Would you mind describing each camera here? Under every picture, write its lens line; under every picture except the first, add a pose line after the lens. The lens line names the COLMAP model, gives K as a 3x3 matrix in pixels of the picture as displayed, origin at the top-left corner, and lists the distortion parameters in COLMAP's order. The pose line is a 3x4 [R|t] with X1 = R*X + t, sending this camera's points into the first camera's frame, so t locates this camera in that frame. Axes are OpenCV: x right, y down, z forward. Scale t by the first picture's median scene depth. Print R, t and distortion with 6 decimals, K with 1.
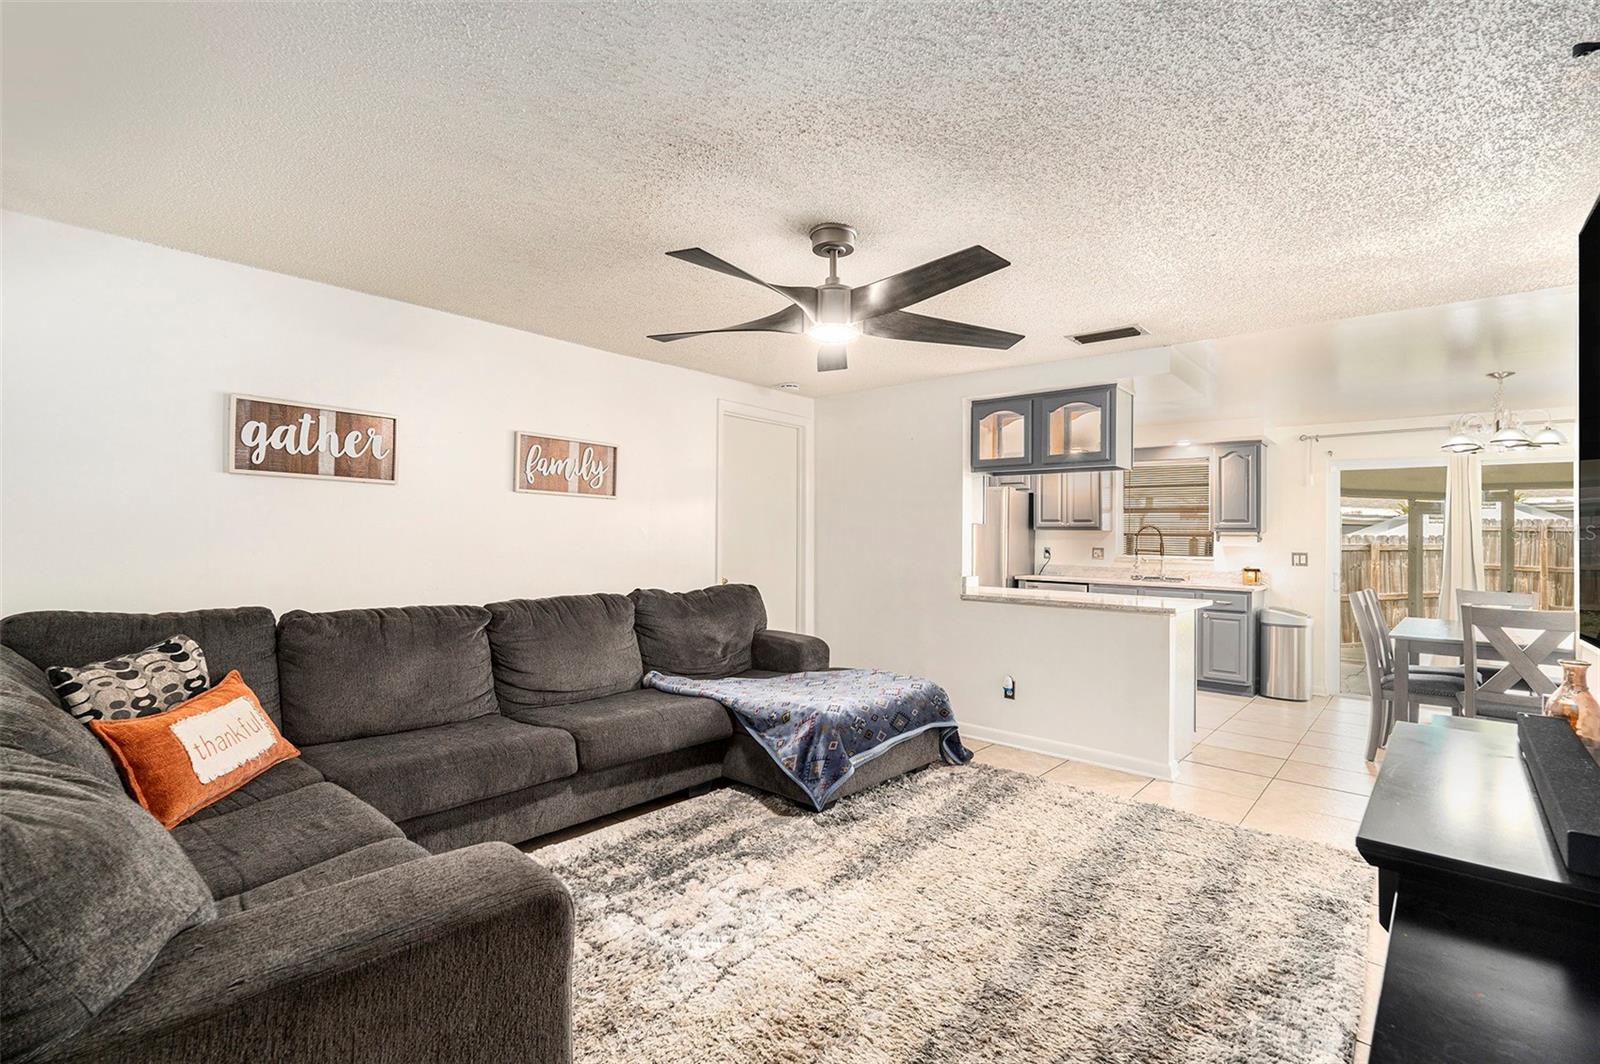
lens RADIAL K [[729.9, 0, 802.9], [0, 729.9, 494.6], [0, 0, 1]] dist [-0.000594, -0.000123]
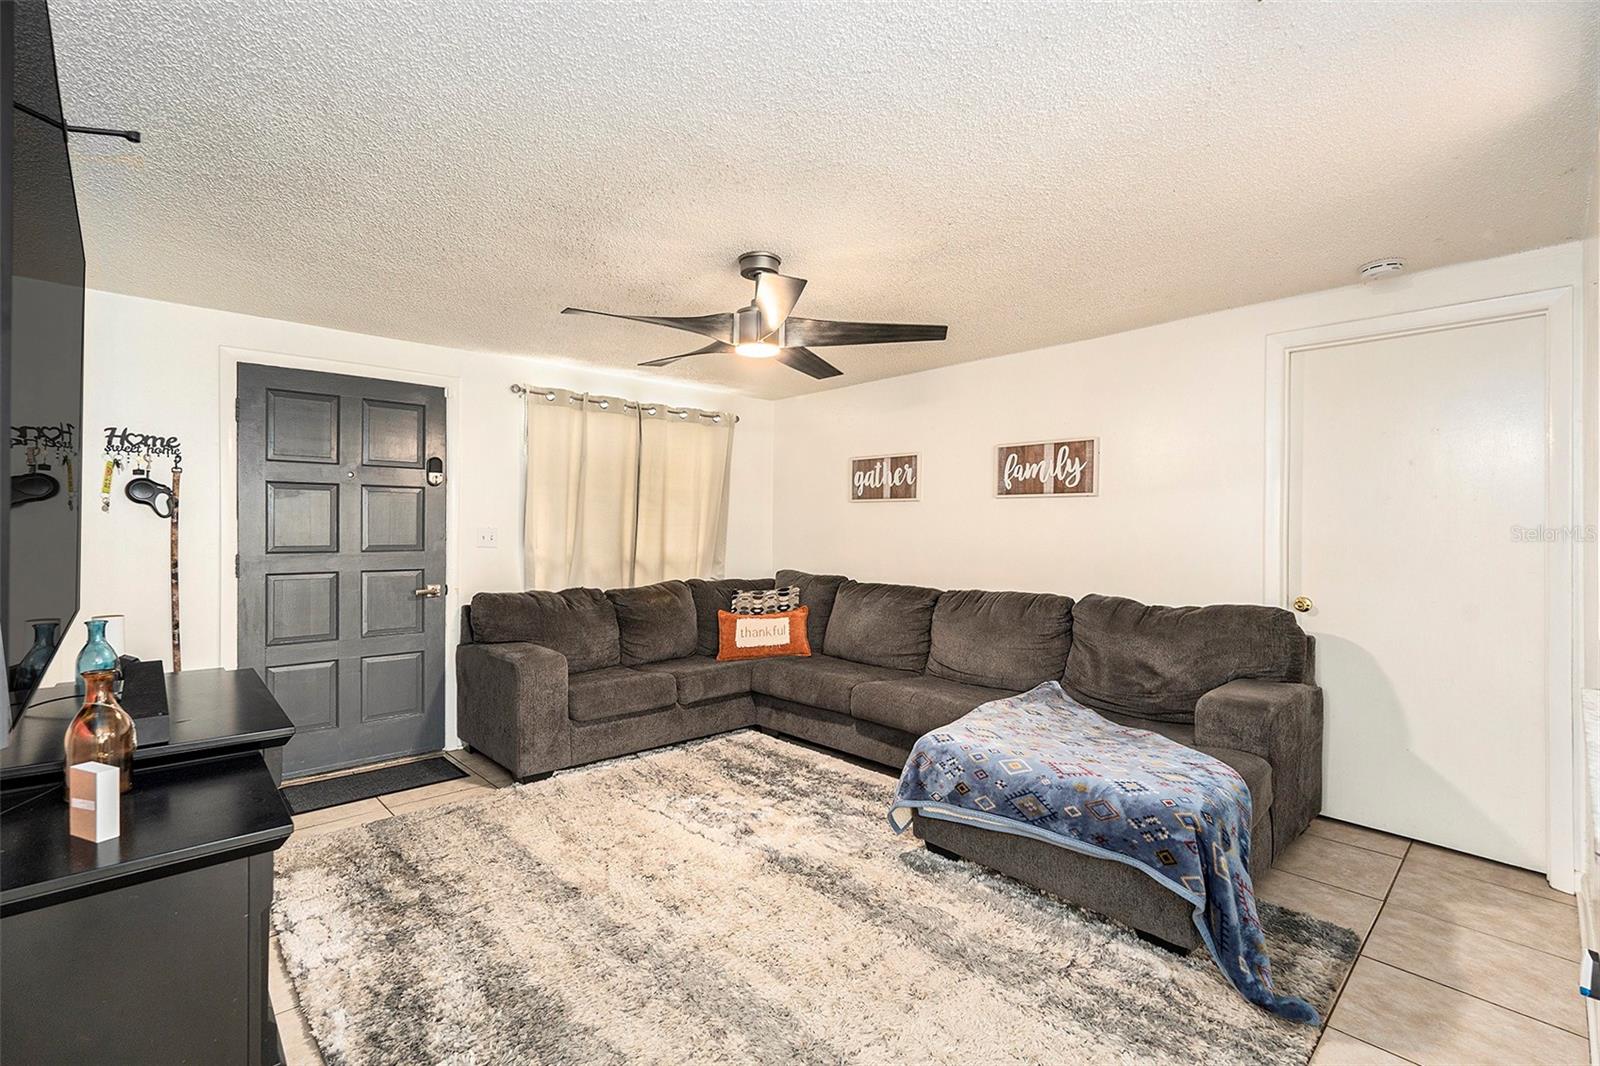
lens RADIAL K [[712.5, 0, 814.5], [0, 712.5, 527.1], [0, 0, 1]] dist [-0.001213, -0.000085]
pose [[-0.091568, -0.028355, -0.995395, 0.857421], [0.045131, 0.998449, -0.032593, 0.074808], [0.994776, -0.047907, -0.090146, 0.935544]]
